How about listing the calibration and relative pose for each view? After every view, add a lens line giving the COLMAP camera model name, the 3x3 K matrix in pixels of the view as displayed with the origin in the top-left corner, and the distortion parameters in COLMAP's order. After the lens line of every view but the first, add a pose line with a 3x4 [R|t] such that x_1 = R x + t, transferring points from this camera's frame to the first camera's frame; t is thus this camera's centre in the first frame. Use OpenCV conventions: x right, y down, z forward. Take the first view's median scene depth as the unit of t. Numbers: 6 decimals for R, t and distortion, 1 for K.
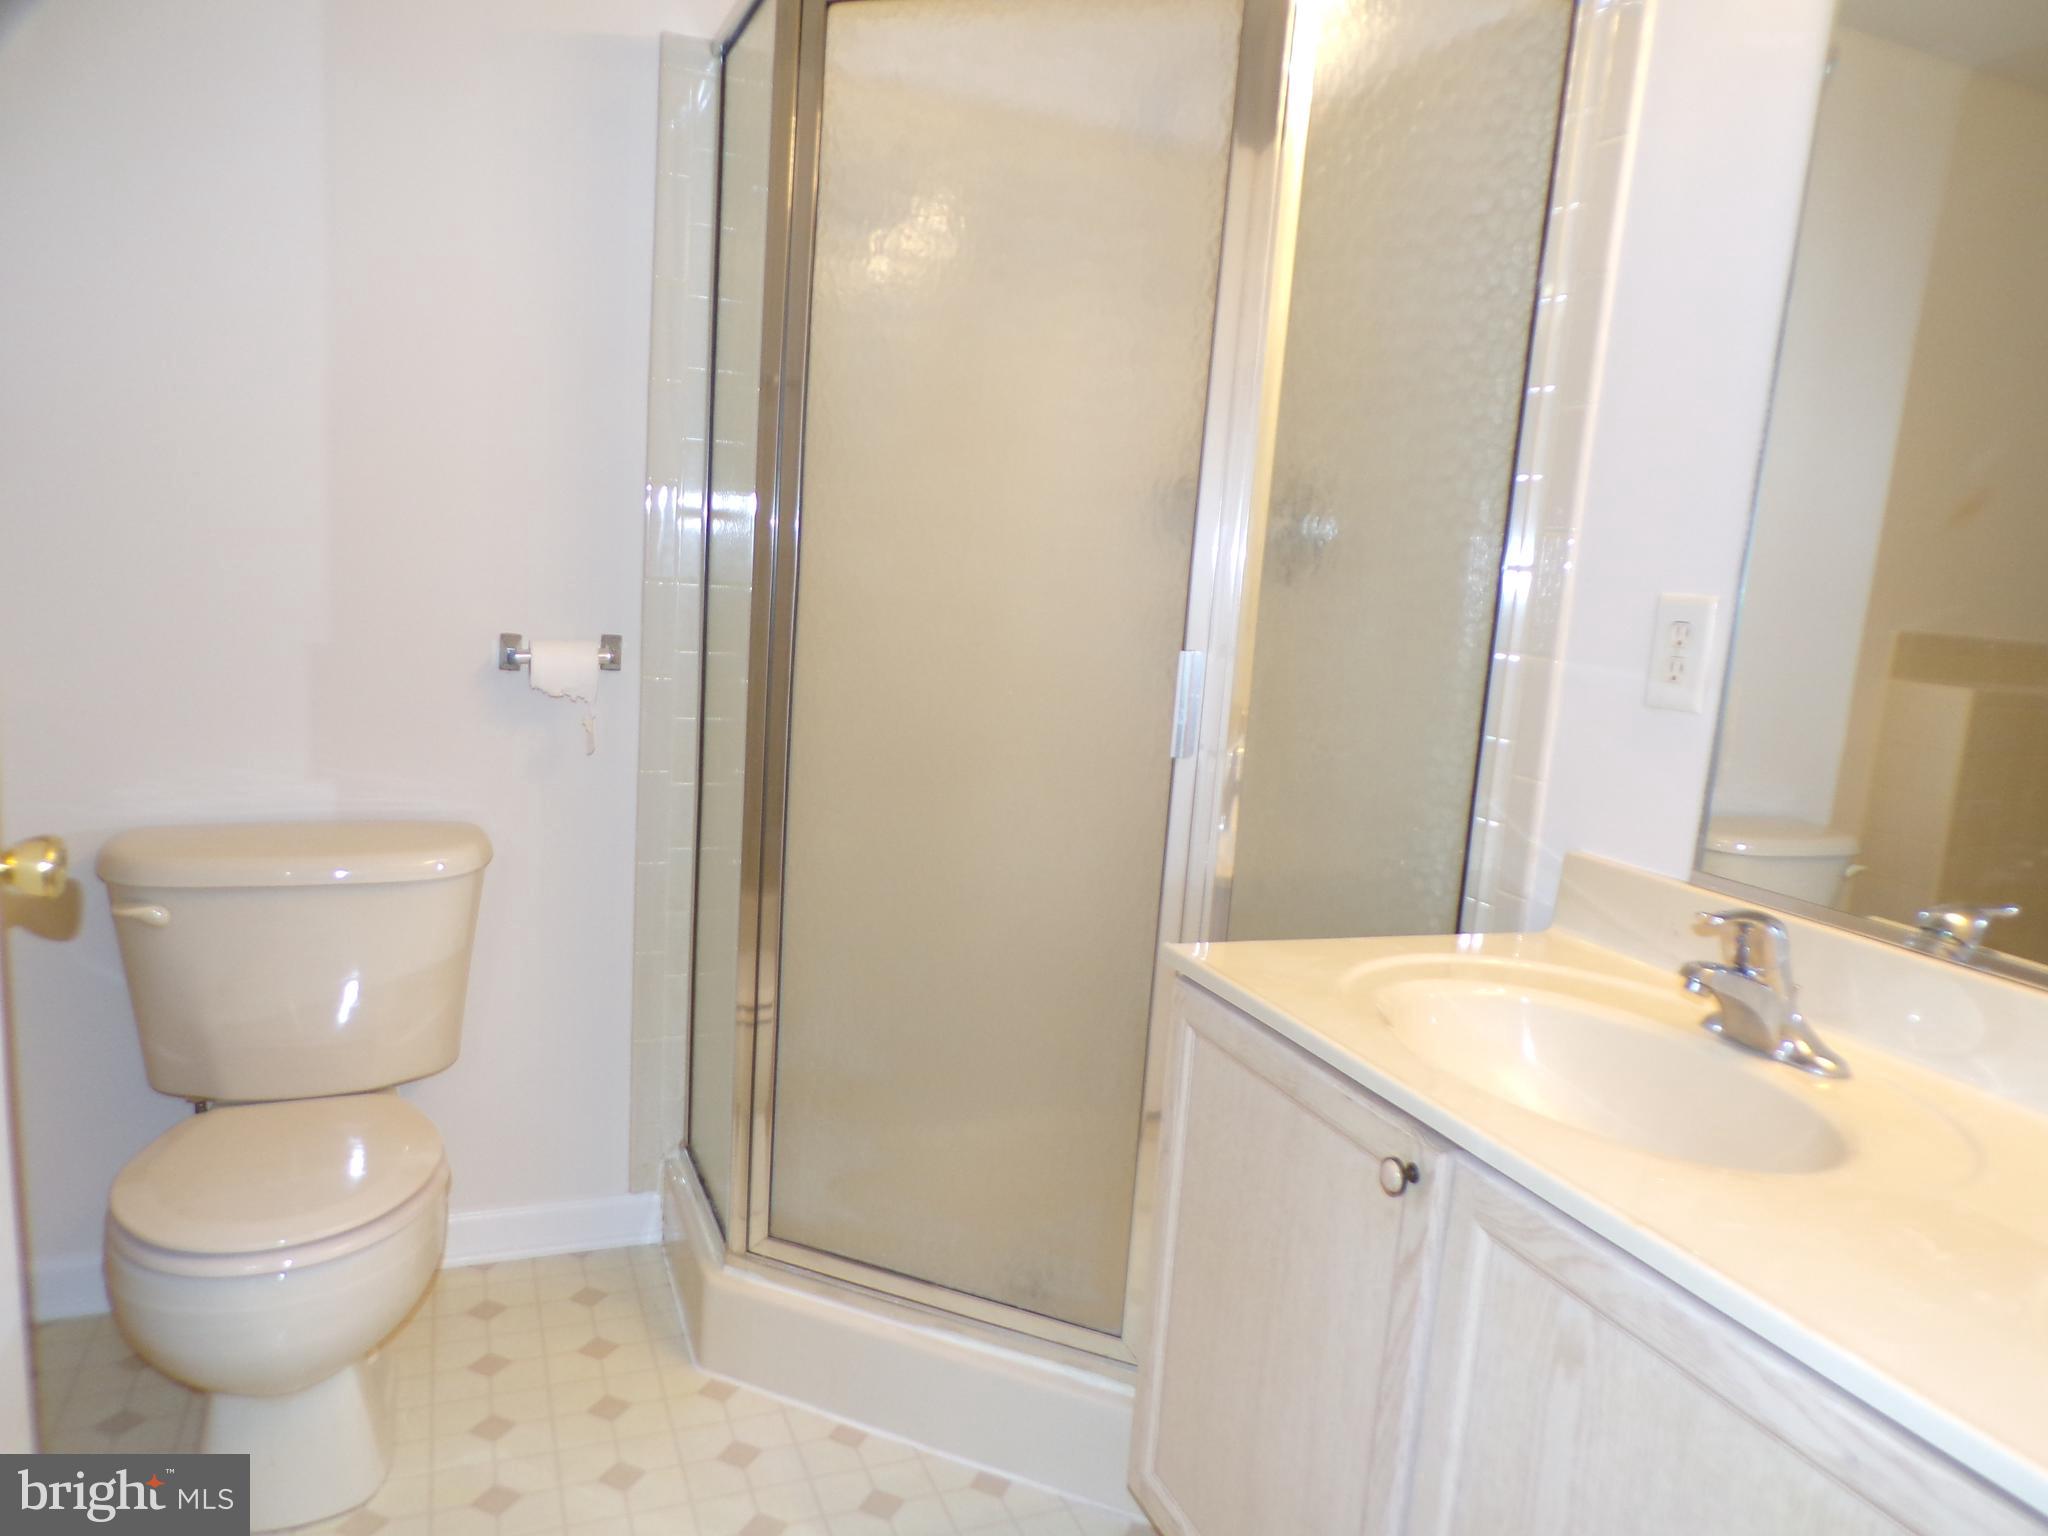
lens RADIAL K [[1412.8, 0, 1024.4], [0, 1412.8, 772.0], [0, 0, 1]] dist [-0.011781, 0.020075]
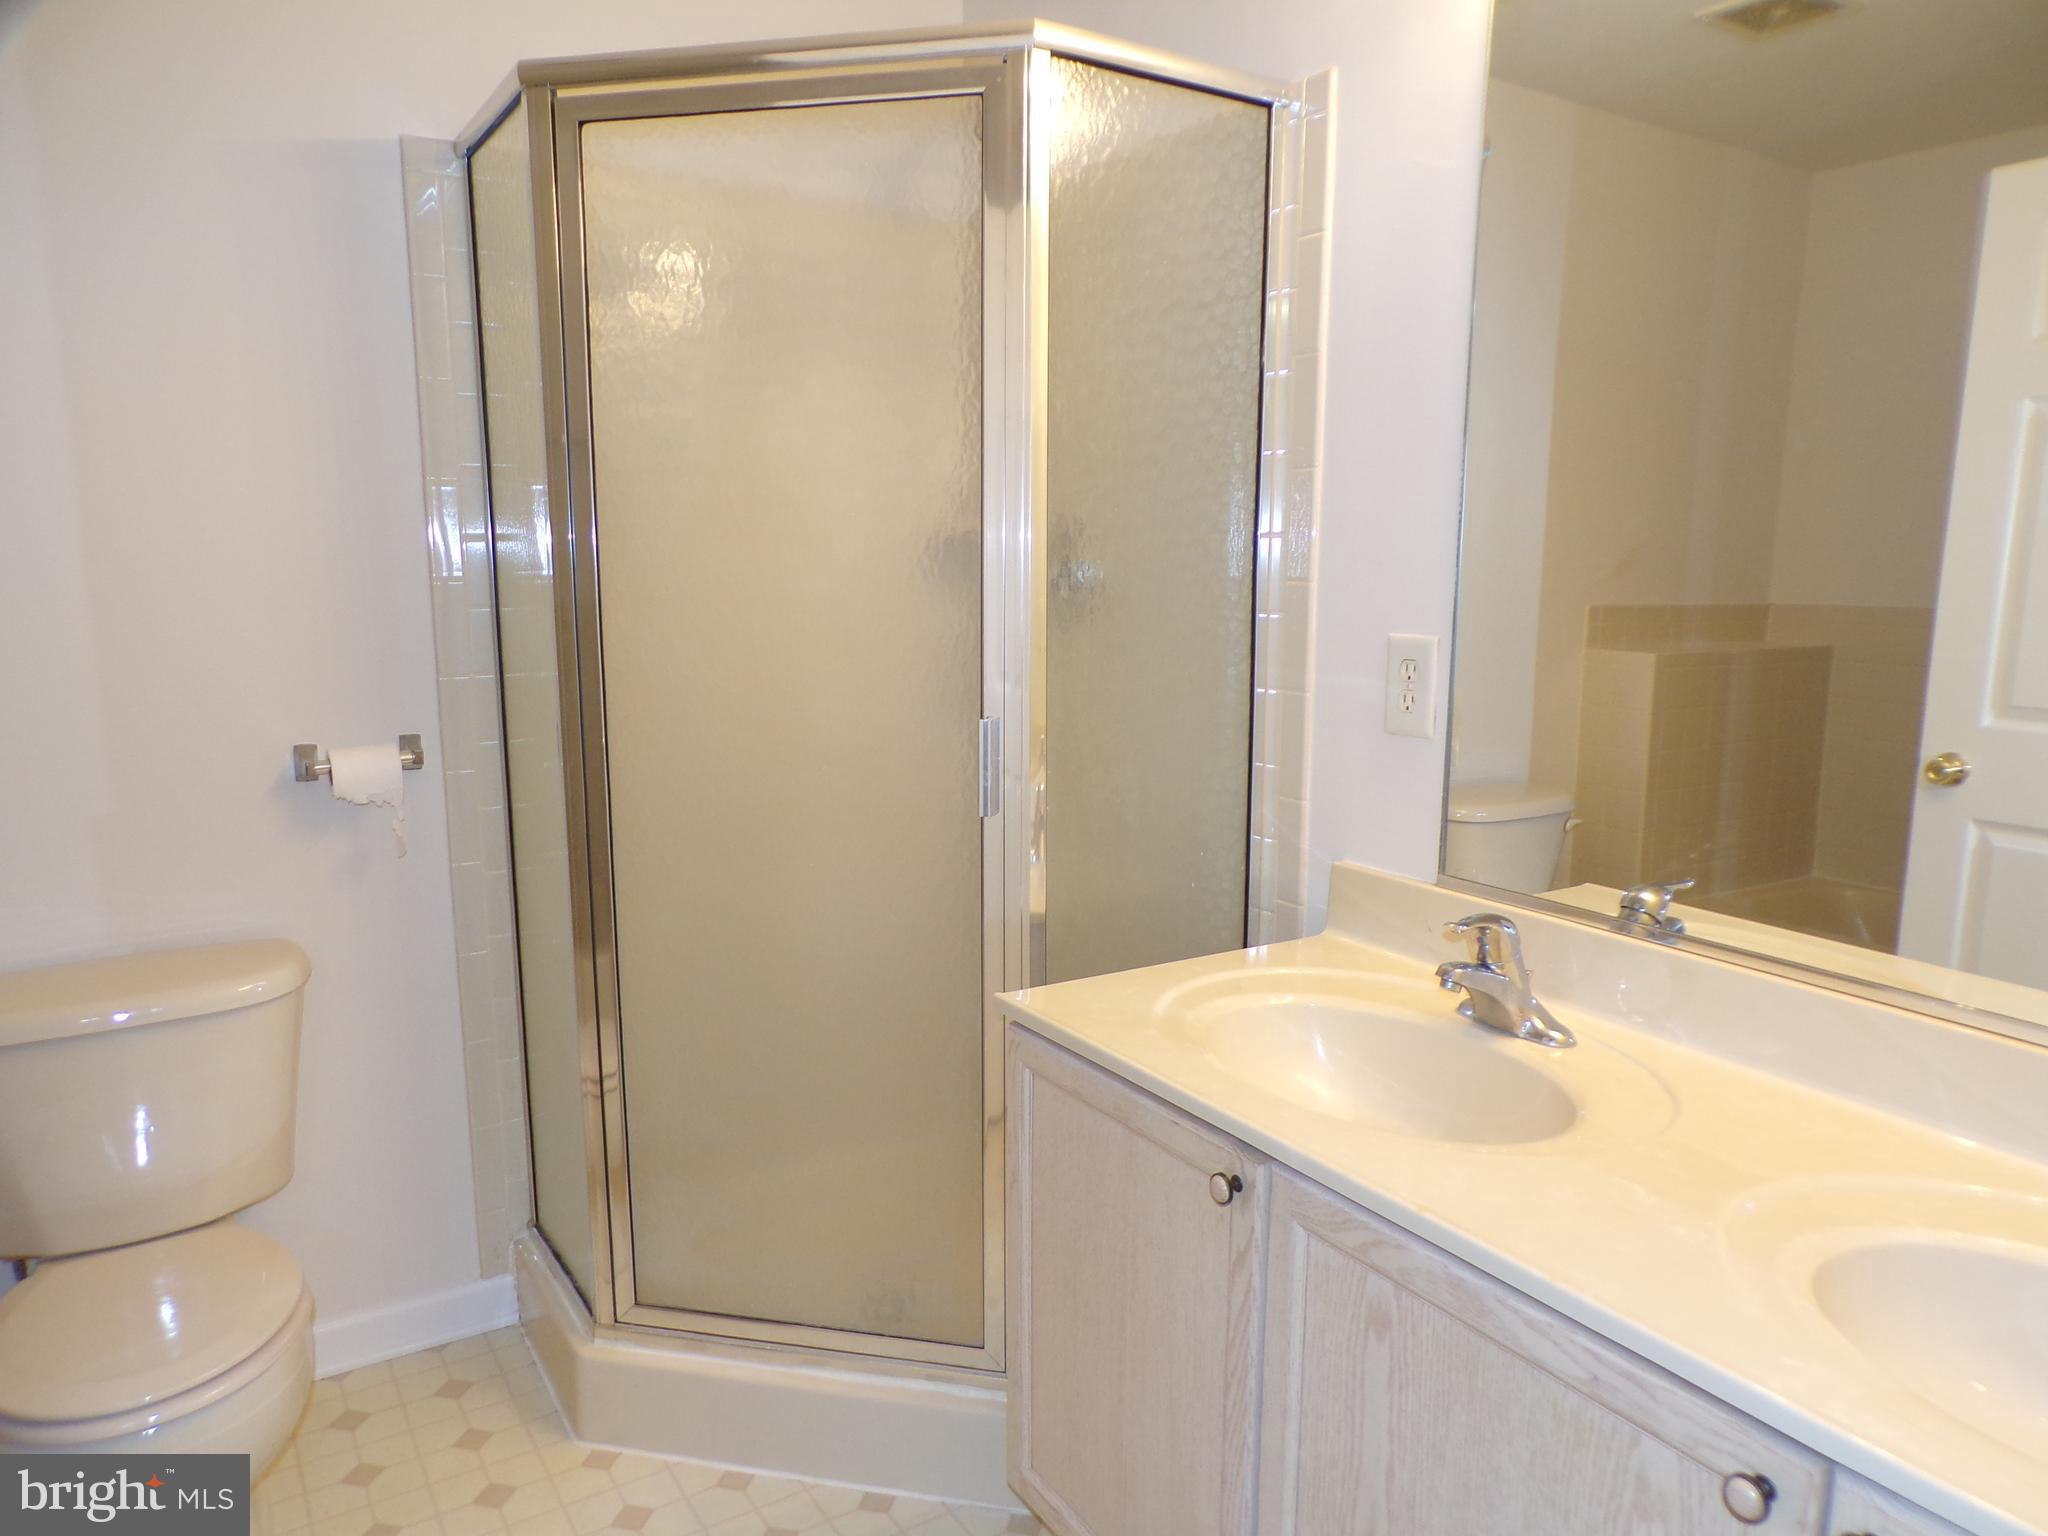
lens RADIAL K [[1412.8, 0, 1025.3], [0, 1412.8, 774.5], [0, 0, 1]] dist [-0.011781, 0.020075]
pose [[0.982386, -0.098479, 0.158808, -0.031255], [0.096676, 0.995133, 0.019056, -0.059039], [-0.159912, -0.003367, 0.987126, -0.078999]]
